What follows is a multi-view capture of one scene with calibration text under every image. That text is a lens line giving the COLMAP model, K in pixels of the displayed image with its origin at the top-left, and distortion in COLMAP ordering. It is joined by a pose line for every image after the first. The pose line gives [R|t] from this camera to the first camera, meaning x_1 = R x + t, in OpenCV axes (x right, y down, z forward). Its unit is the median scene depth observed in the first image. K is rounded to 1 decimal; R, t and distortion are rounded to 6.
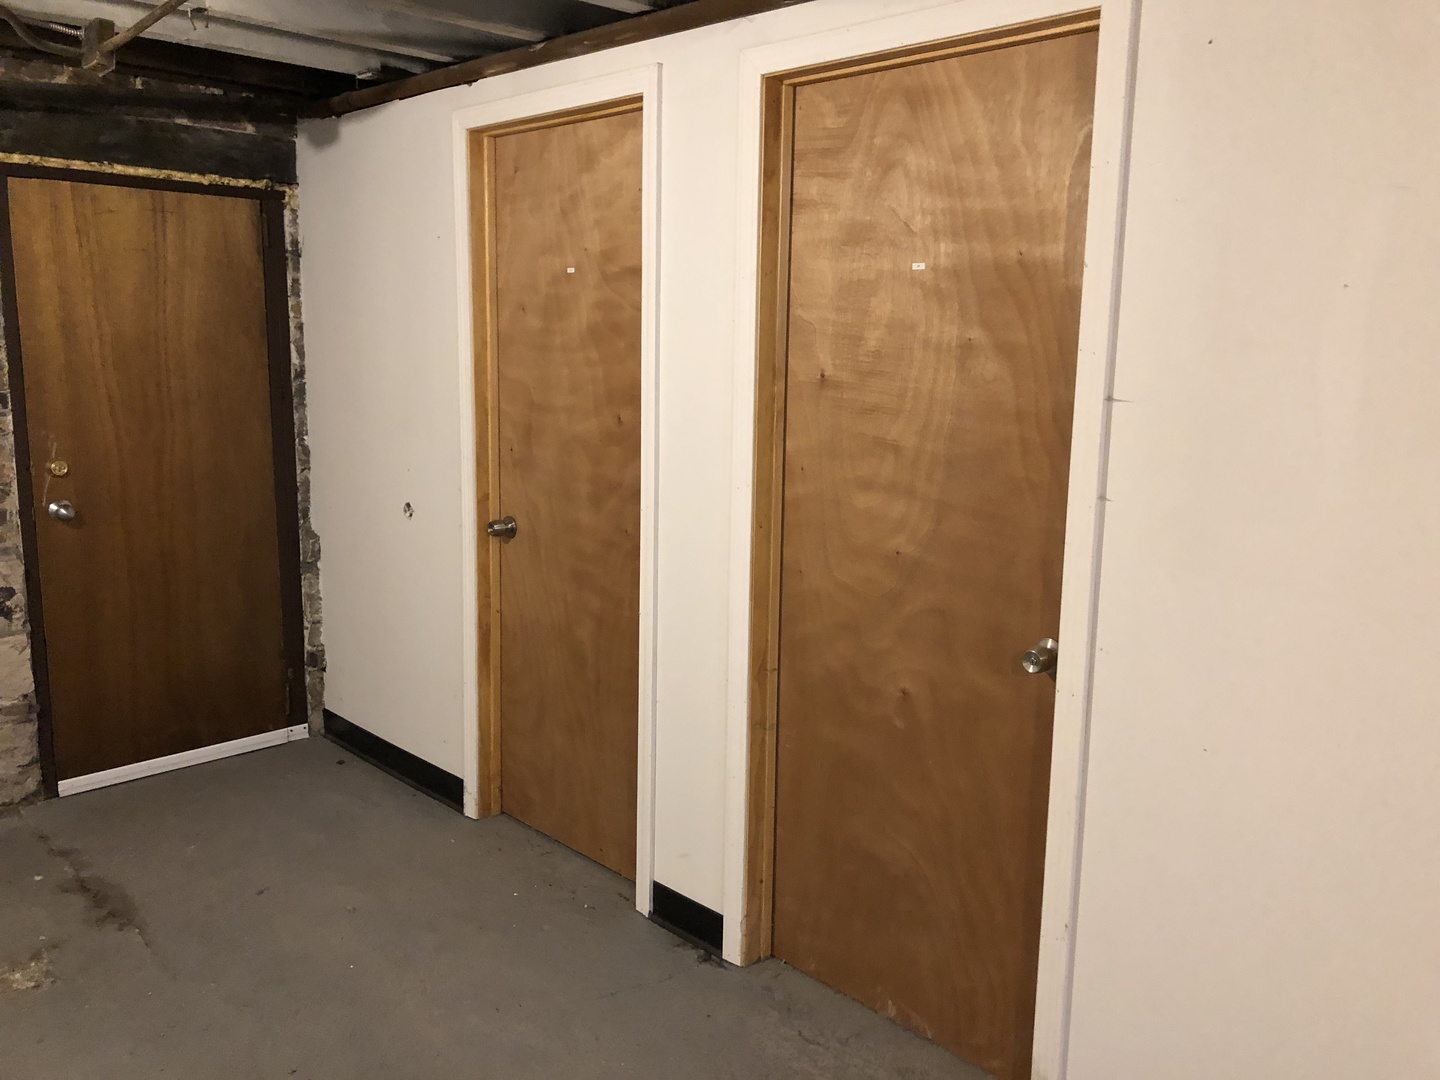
lens RADIAL K [[1176.9, 0, 724.9], [0, 1176.9, 533.4], [0, 0, 1]] dist [0.041608, -0.033798]
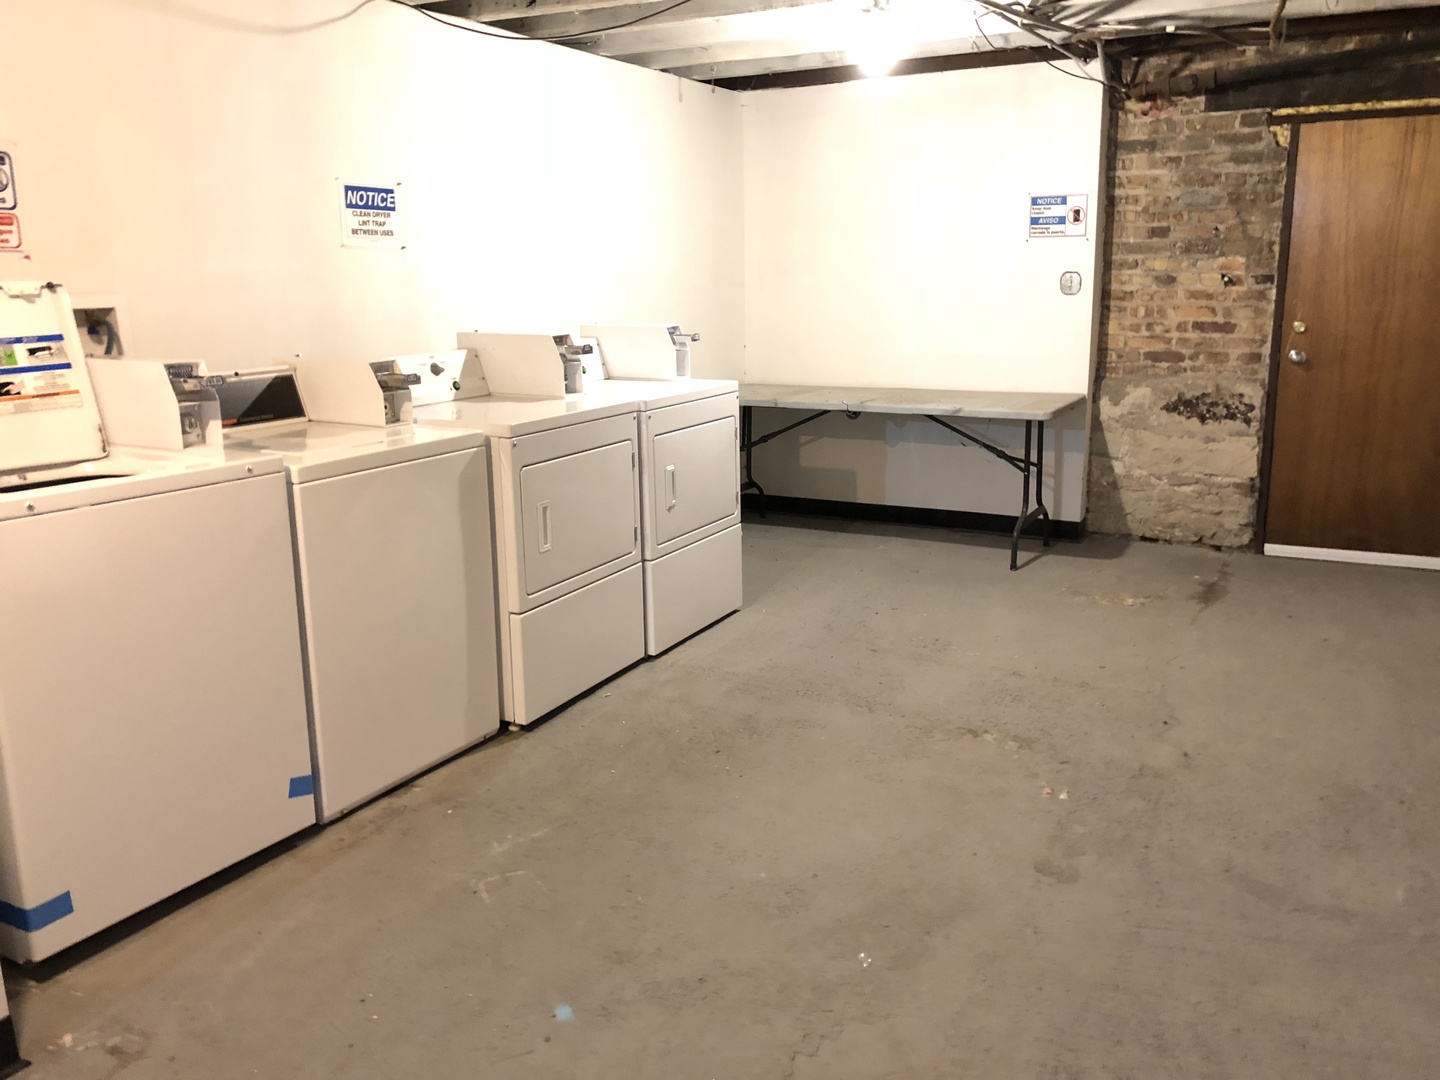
lens RADIAL K [[1176.9, 0, 724.5], [0, 1176.9, 535.3], [0, 0, 1]] dist [0.041608, -0.033798]
pose [[0.336595, 0.198577, -0.920473, 0.591720], [-0.127218, 0.978139, 0.164497, 0.045326], [0.933016, 0.061732, 0.354499, -0.149801]]
